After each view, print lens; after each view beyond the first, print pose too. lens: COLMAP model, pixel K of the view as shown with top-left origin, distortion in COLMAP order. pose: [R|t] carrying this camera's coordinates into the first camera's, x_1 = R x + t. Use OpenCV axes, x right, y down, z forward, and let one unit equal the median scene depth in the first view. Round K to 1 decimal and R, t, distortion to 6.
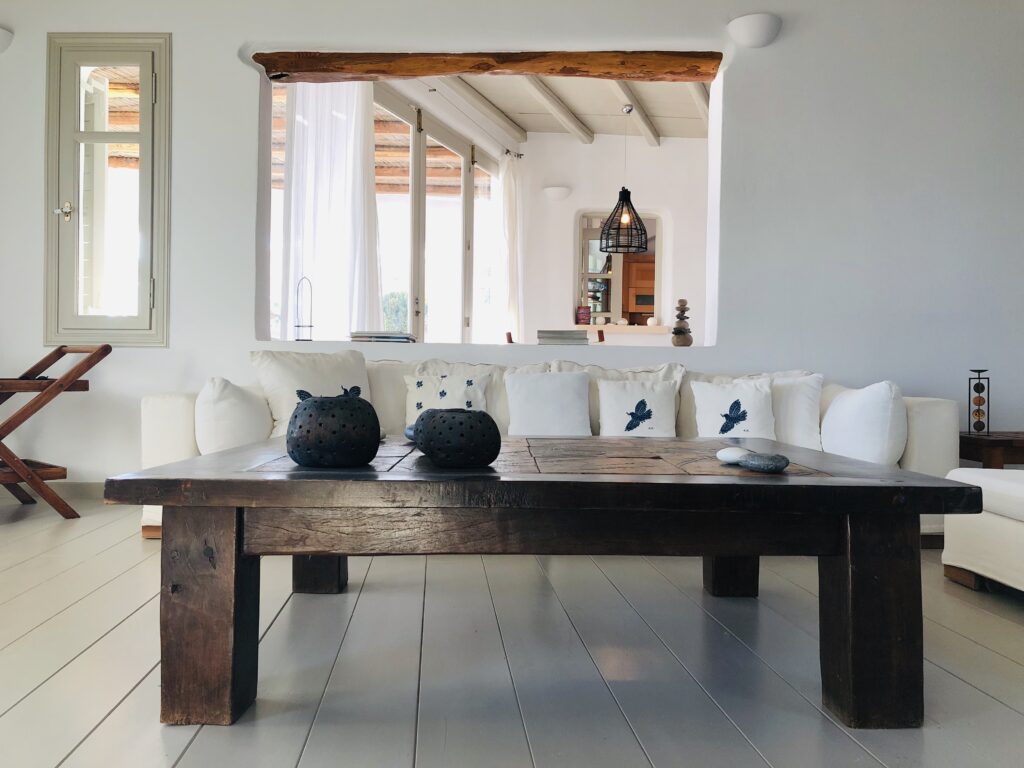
lens RADIAL K [[845.7, 0, 512.0], [0, 845.7, 384.0], [0, 0, 1]] dist [-0.004757, -0.003706]
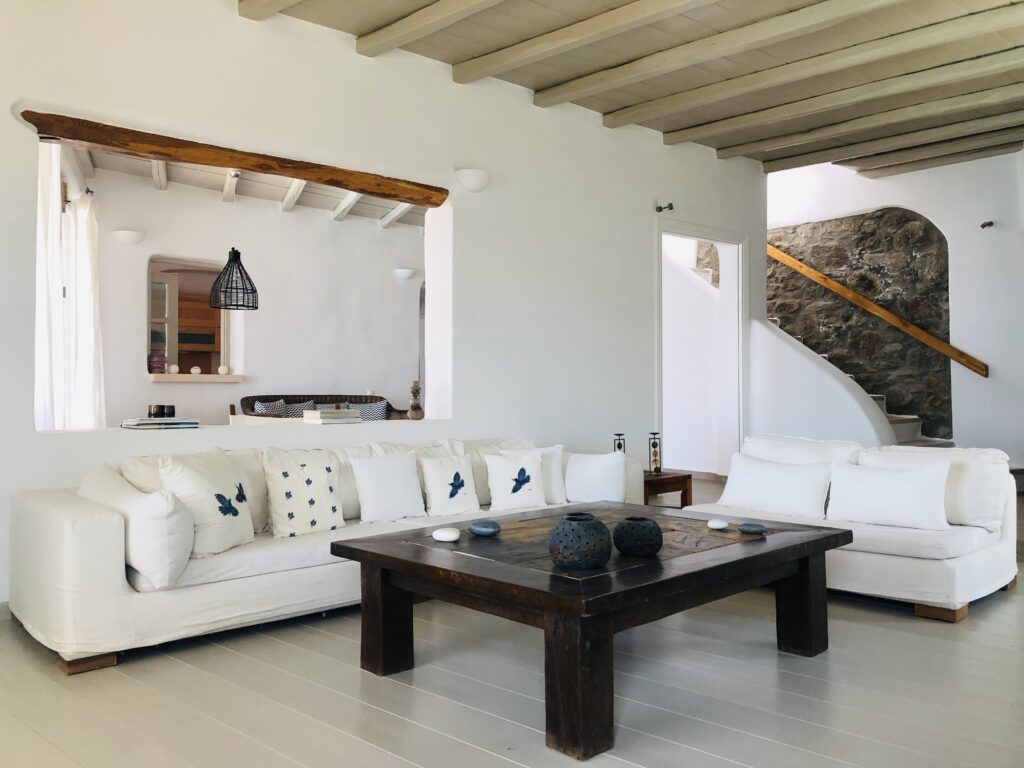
lens RADIAL K [[857.6, 0, 512.0], [0, 857.6, 384.0], [0, 0, 1]] dist [0.040441, -0.001701]
pose [[0.732859, -0.015595, 0.680202, -0.566275], [0.021039, 0.999779, 0.000255, -0.096313], [-0.680056, 0.014124, 0.733024, -0.012679]]
